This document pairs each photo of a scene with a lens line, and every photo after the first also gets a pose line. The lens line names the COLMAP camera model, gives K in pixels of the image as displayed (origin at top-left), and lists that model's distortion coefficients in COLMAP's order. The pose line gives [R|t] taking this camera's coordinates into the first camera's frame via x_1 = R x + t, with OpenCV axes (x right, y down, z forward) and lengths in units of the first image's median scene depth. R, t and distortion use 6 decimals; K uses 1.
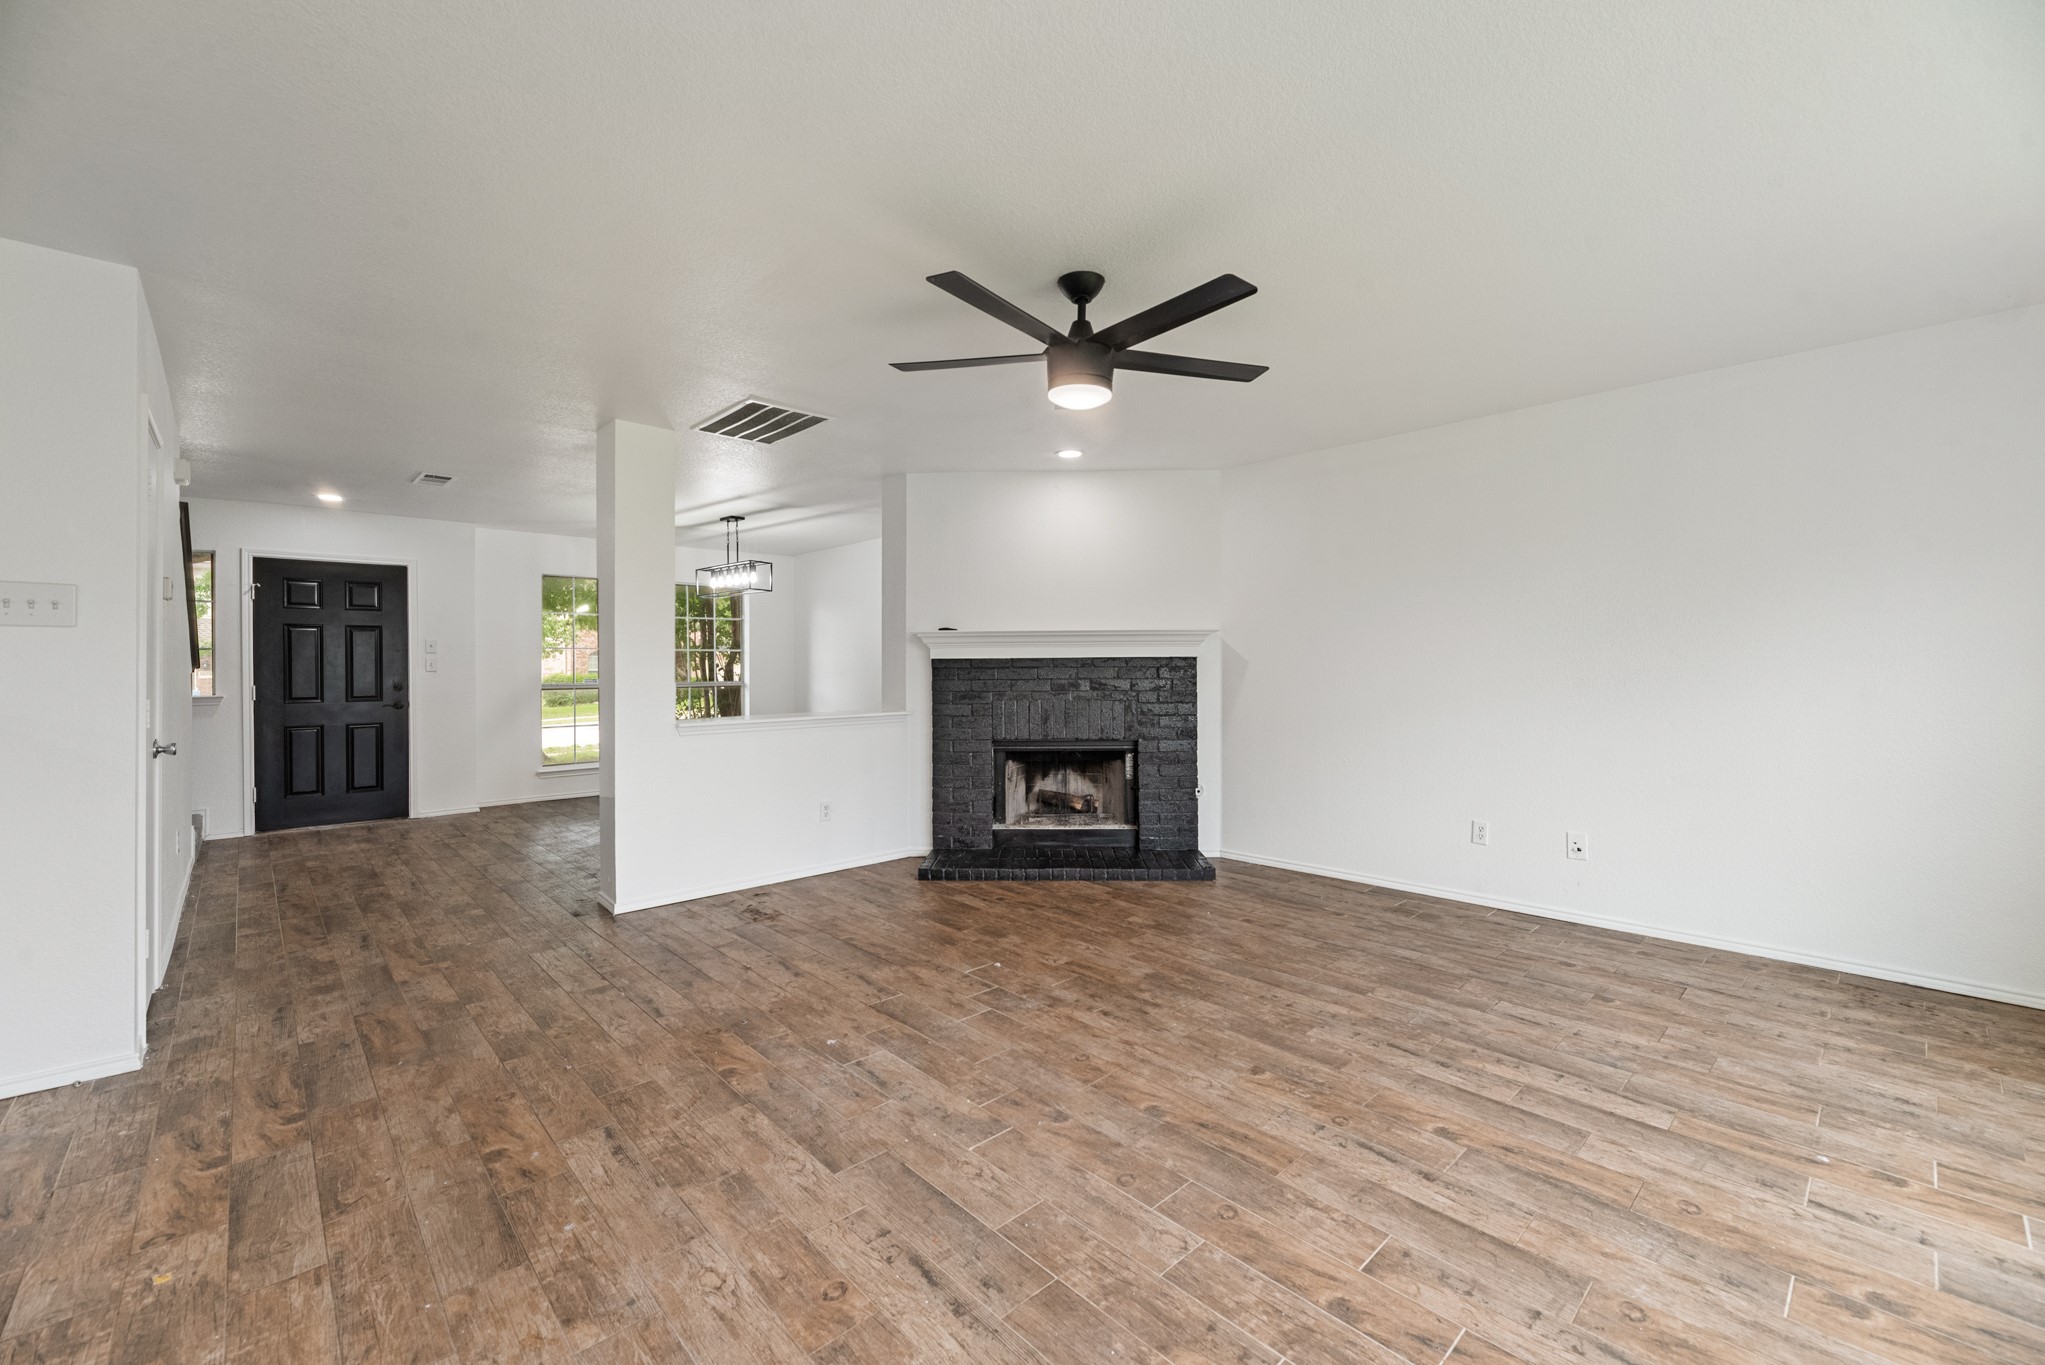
lens RADIAL K [[834.4, 0, 1017.7], [0, 834.4, 672.7], [0, 0, 1]] dist [-0.007552, 0.000242]
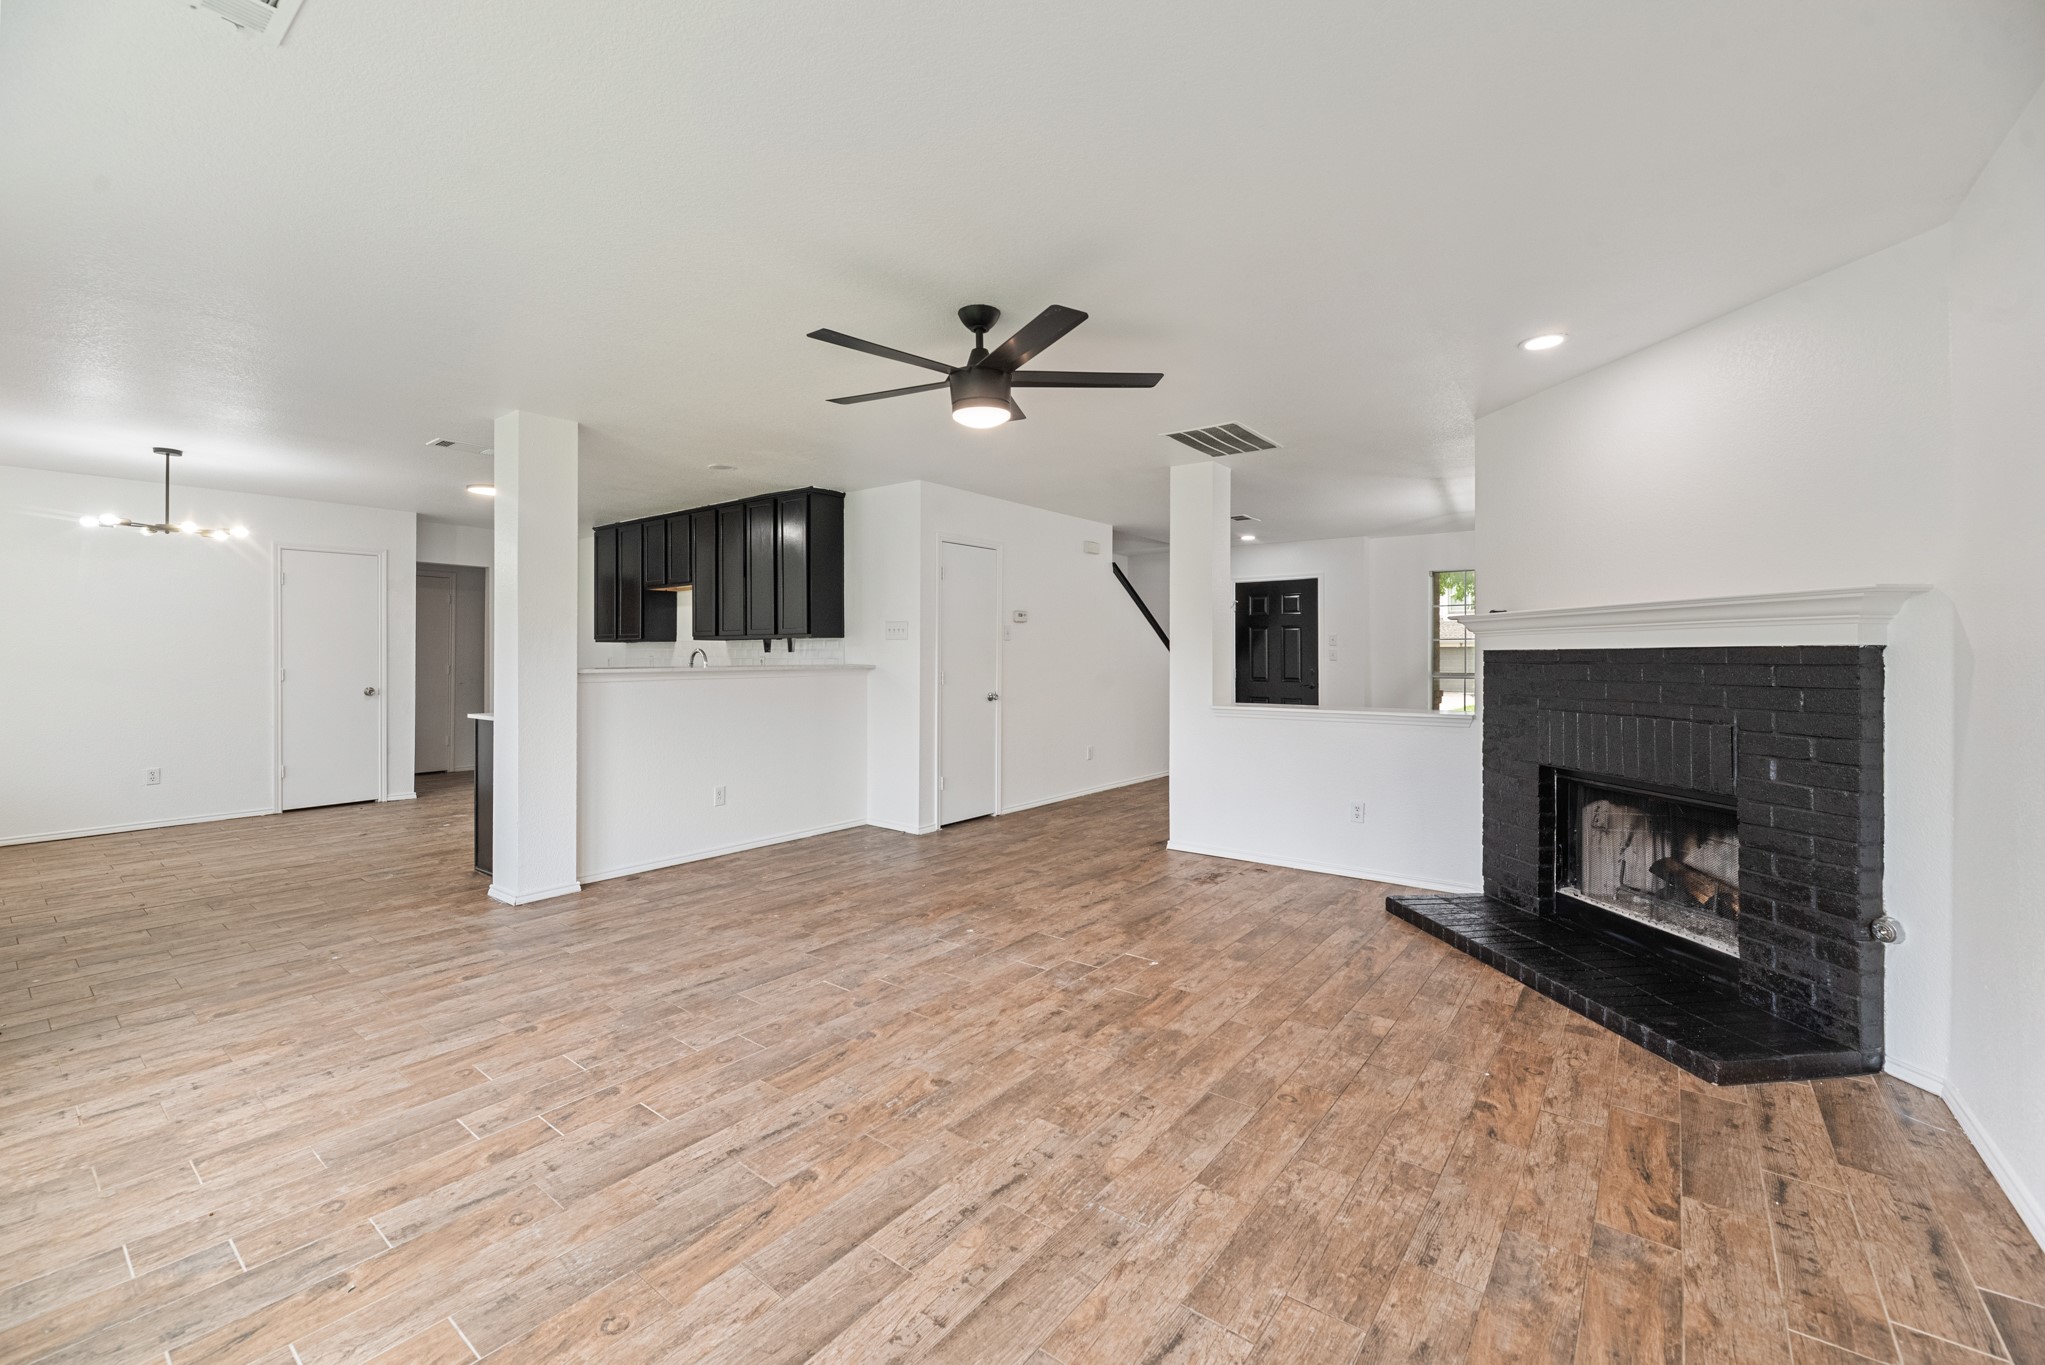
lens RADIAL K [[834.4, 0, 1027.2], [0, 834.4, 648.1], [0, 0, 1]] dist [-0.007552, 0.000242]
pose [[0.169212, -0.001385, -0.985579, 1.098594], [-0.012800, 0.999912, -0.003603, -0.018945], [0.985496, 0.013225, 0.169180, 0.814573]]
